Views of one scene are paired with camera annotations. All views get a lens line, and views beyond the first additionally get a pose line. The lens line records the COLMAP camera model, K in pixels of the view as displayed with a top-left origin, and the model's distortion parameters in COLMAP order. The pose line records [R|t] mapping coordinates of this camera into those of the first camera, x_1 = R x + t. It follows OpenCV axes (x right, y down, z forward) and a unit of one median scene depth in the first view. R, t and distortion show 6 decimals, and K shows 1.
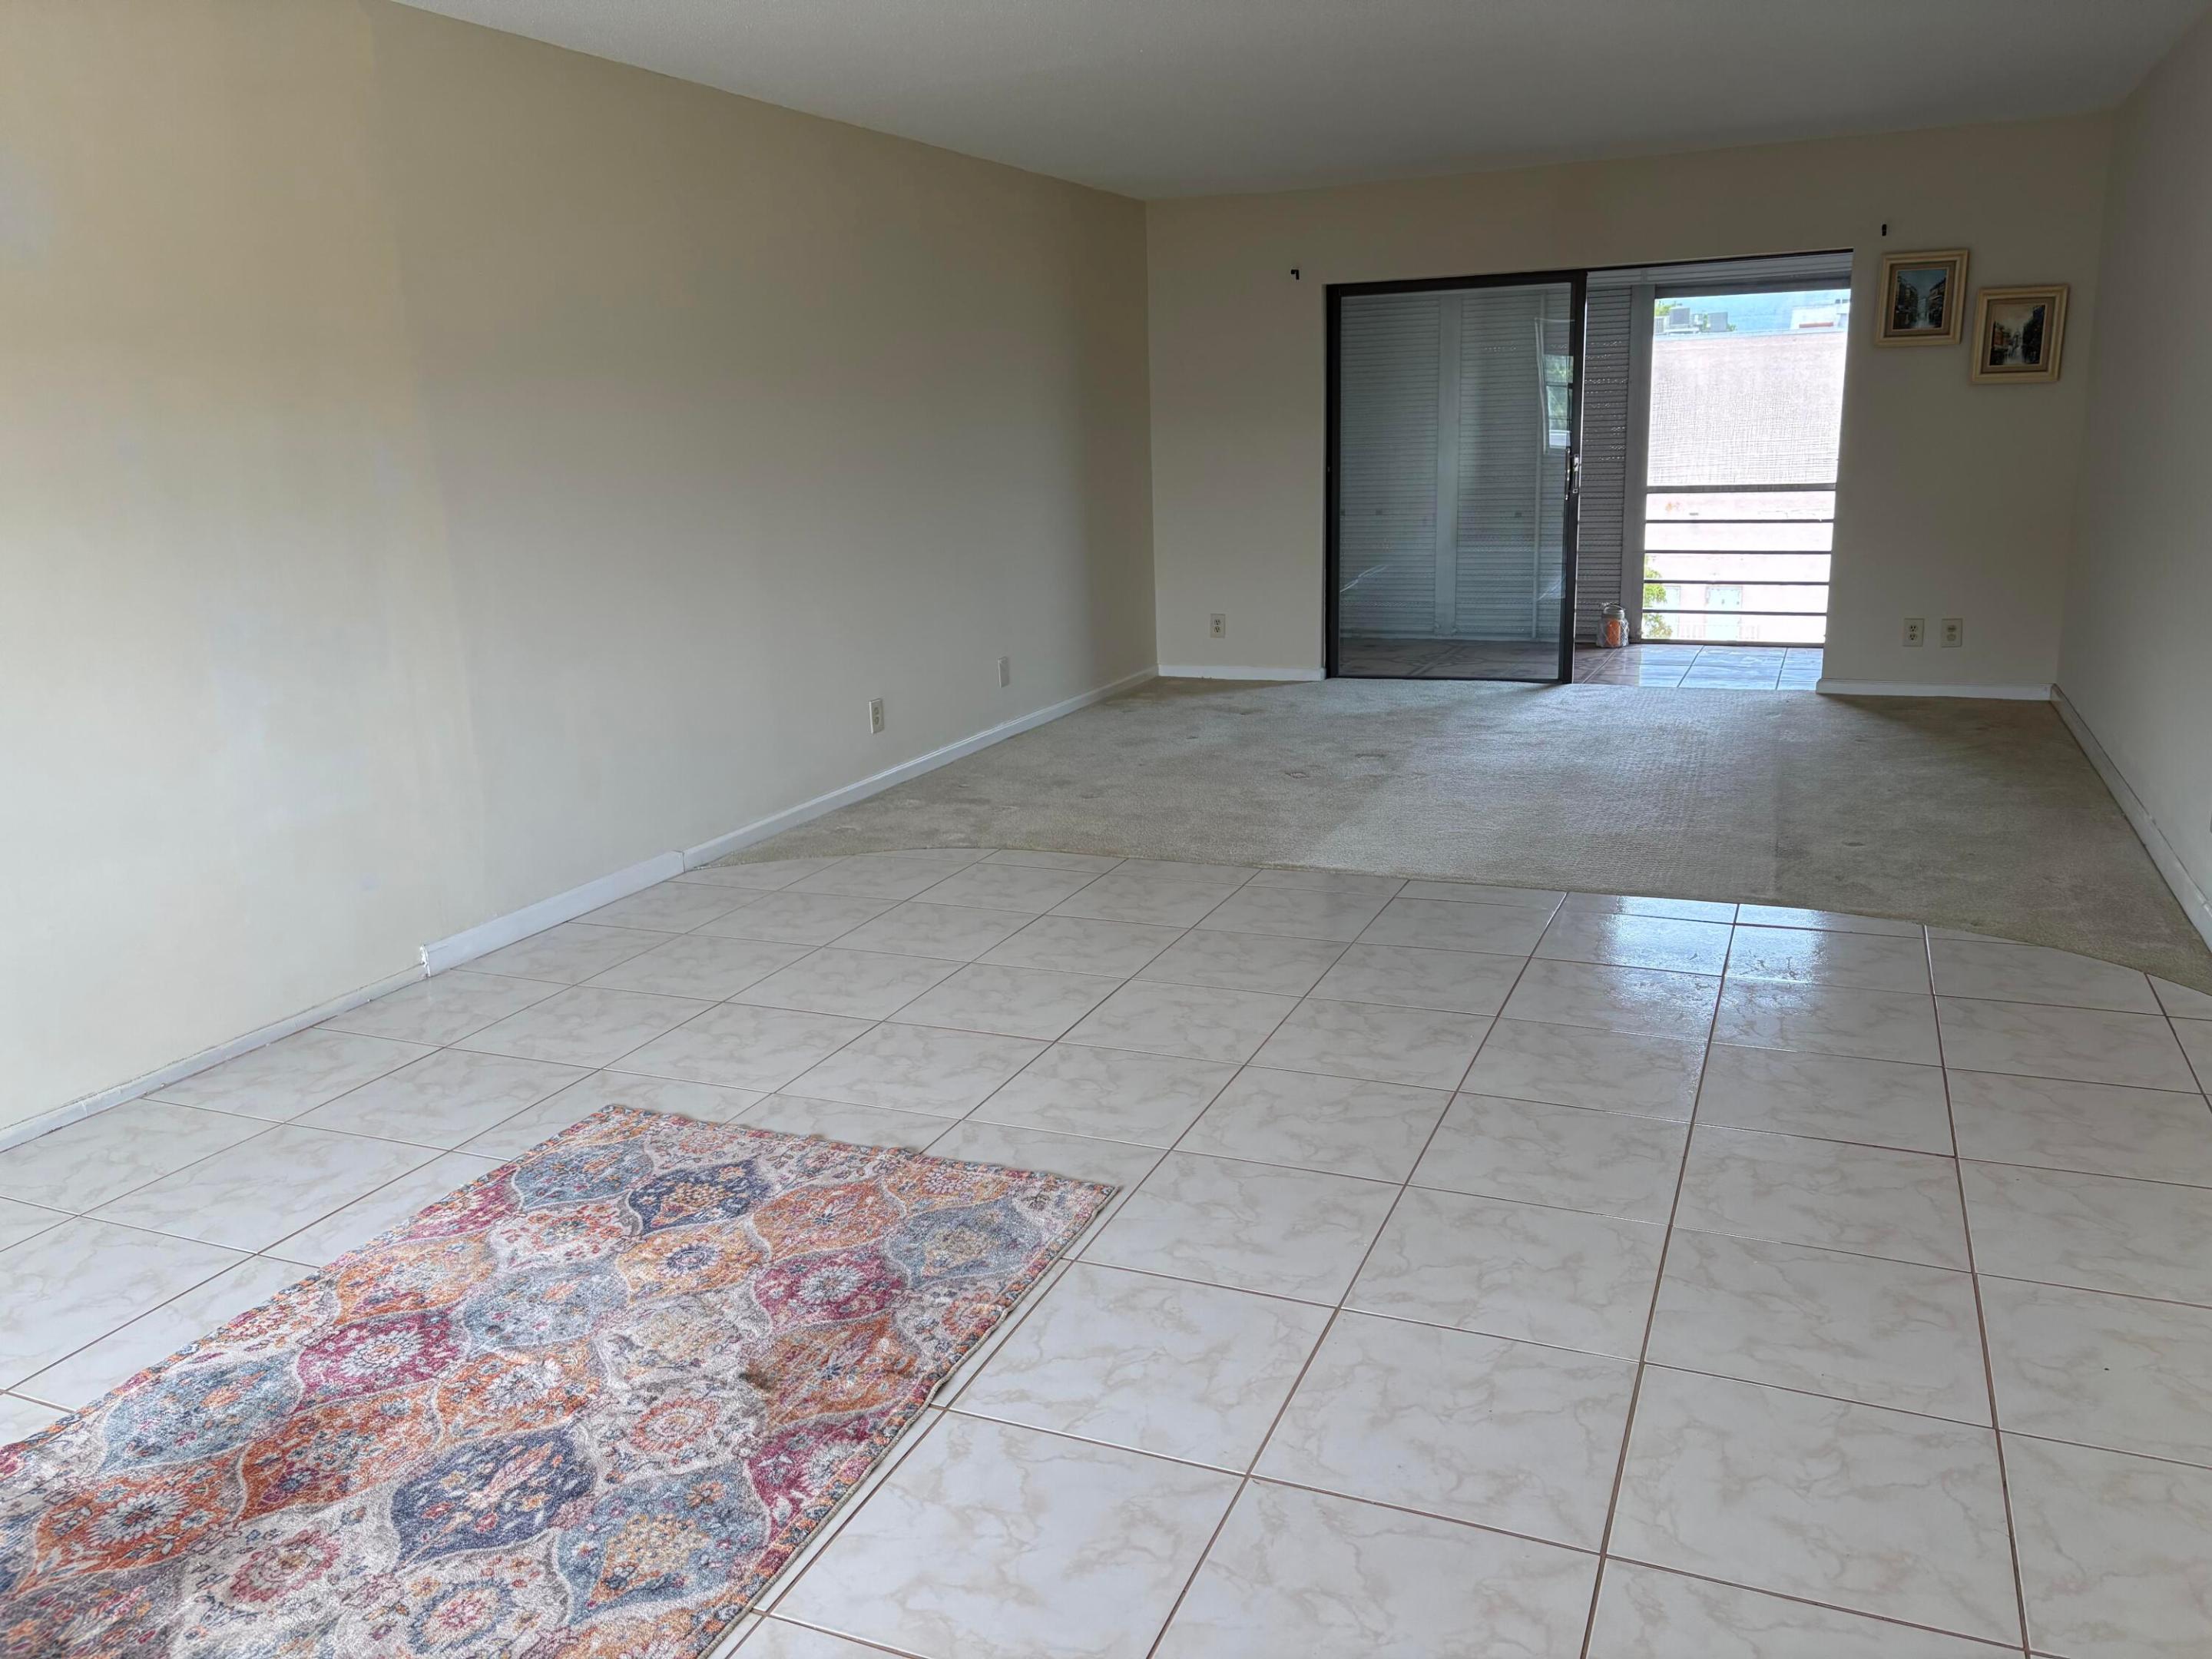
lens RADIAL K [[1679.5, 0, 1106.0], [0, 1679.5, 829.5], [0, 0, 1]] dist [0.020483, -0.004562]
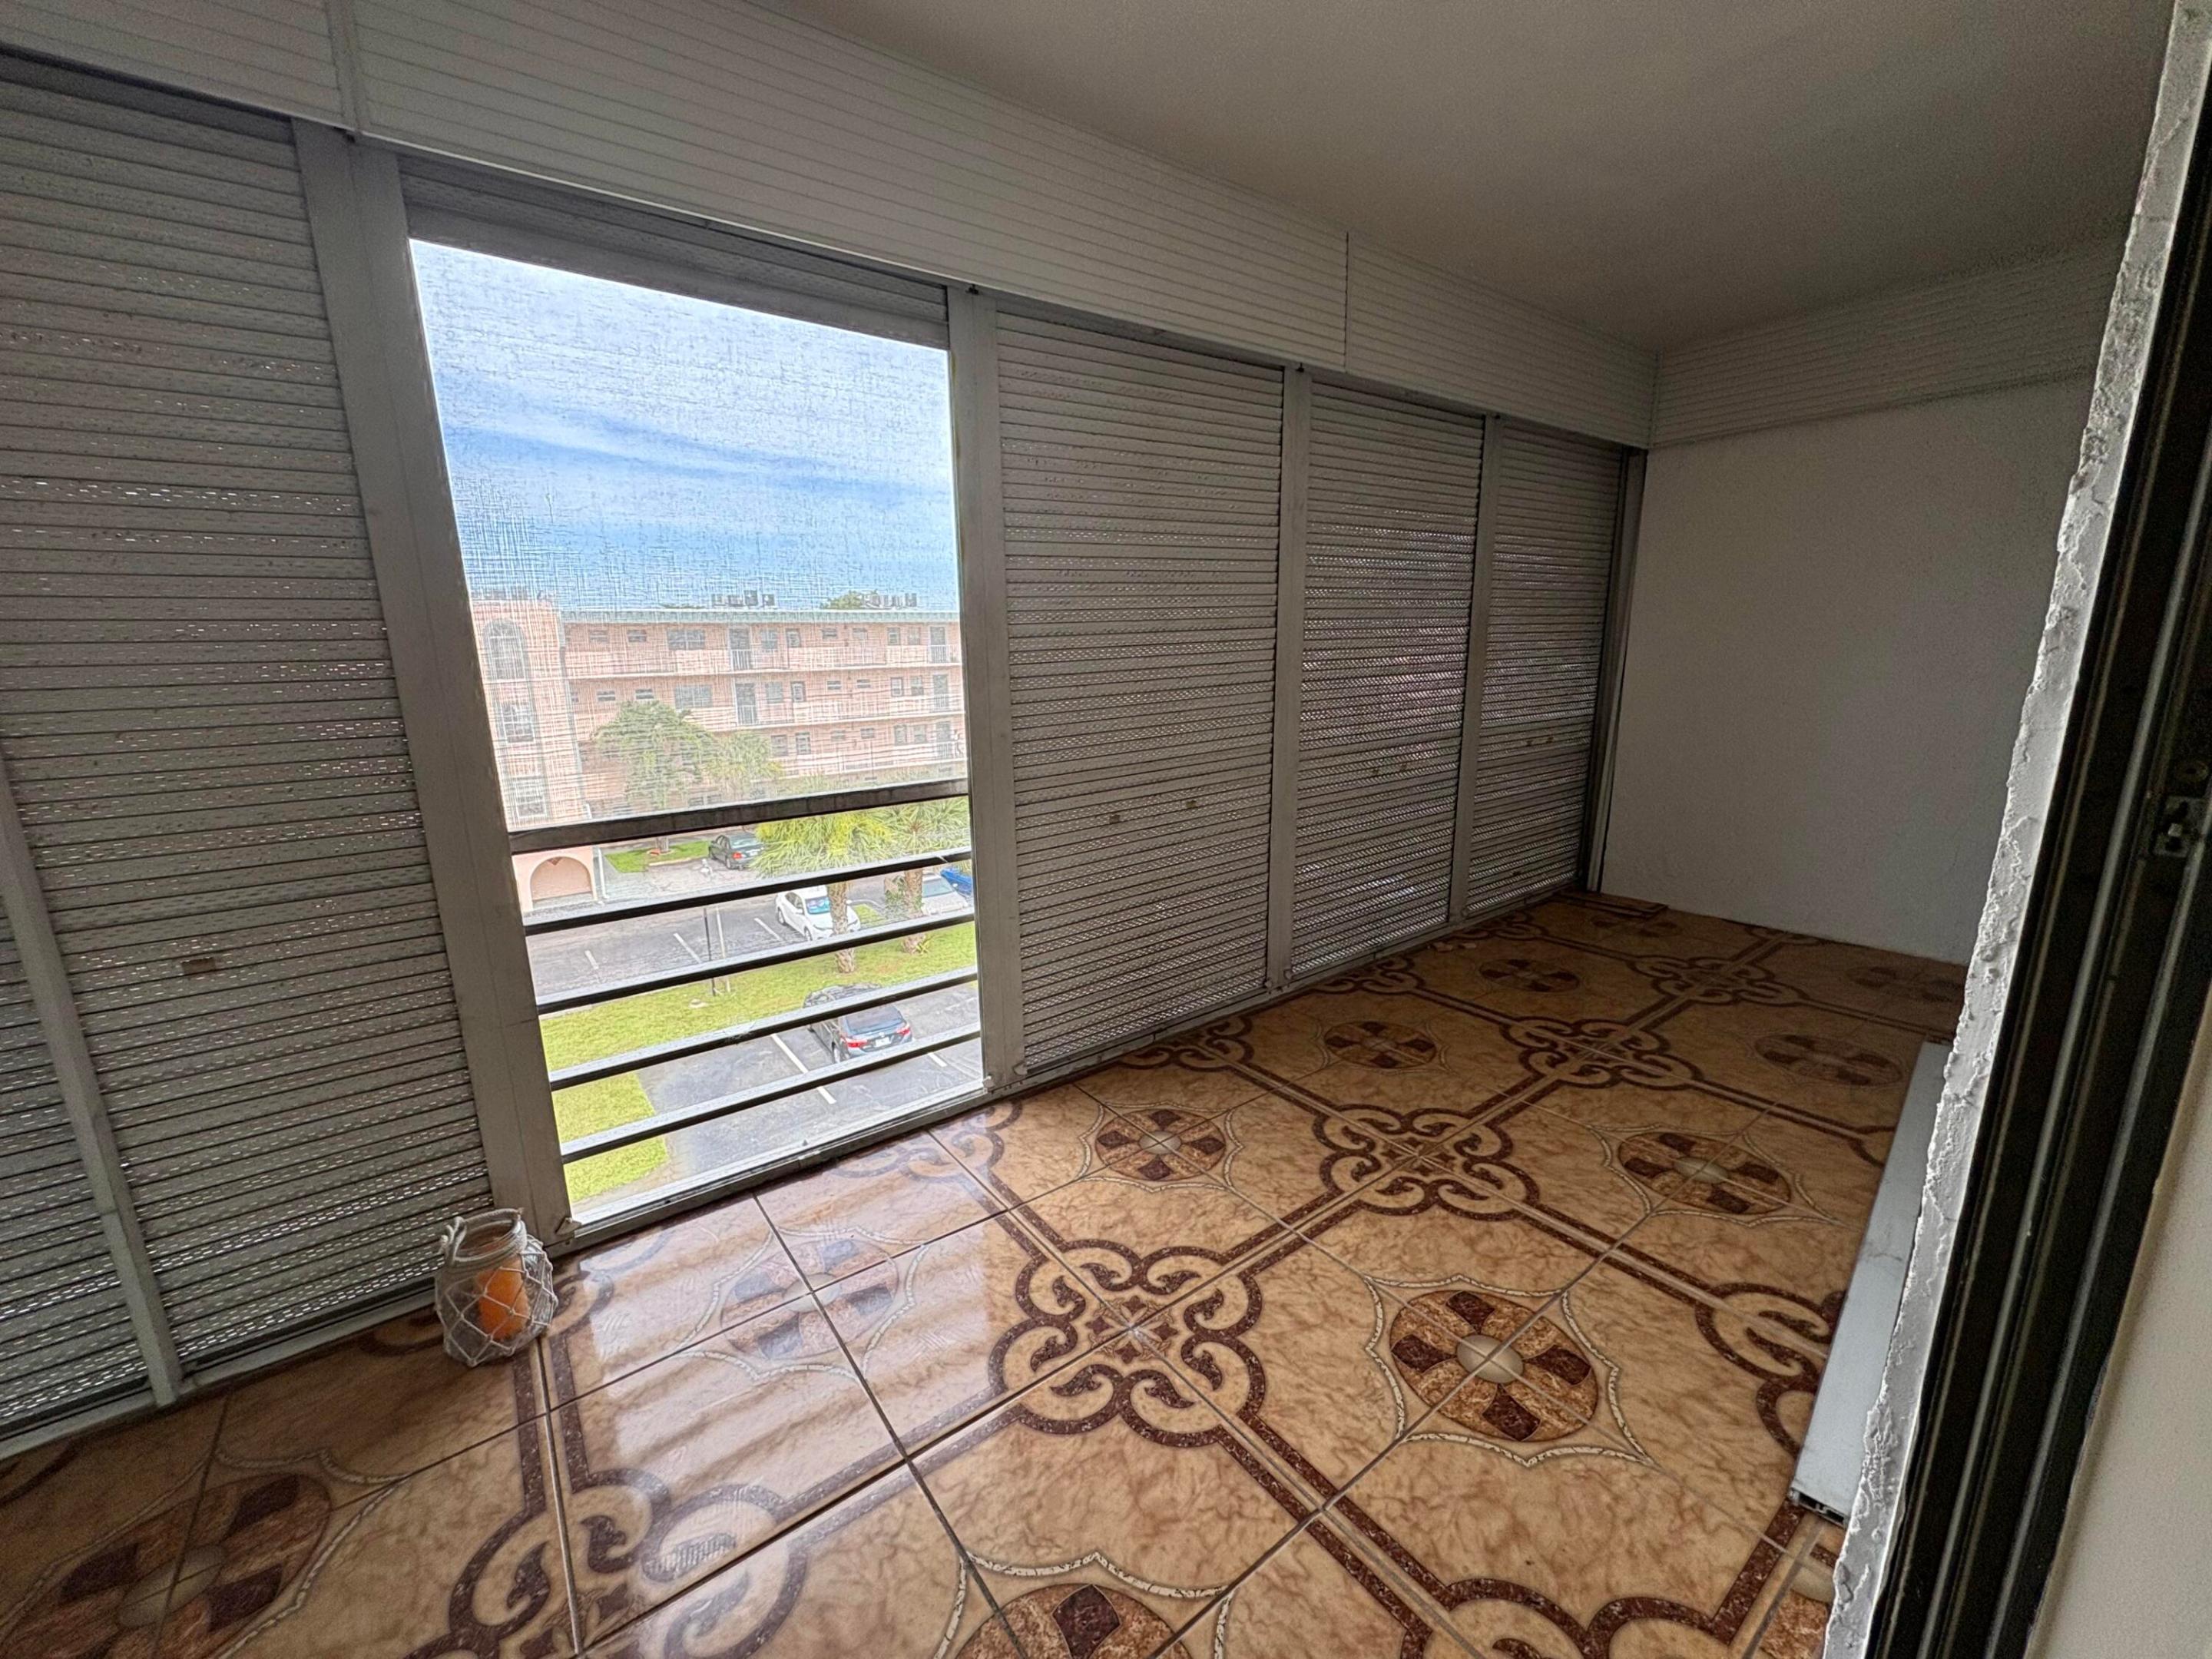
lens RADIAL K [[883.2, 0, 1103.2], [0, 883.2, 829.5], [0, 0, 1]] dist [0.002320, -0.000646]
pose [[0.502287, -0.158390, 0.850071, 0.312075], [0.206029, 0.976690, 0.060244, -0.259802], [-0.839797, 0.144879, 0.523211, 1.093405]]
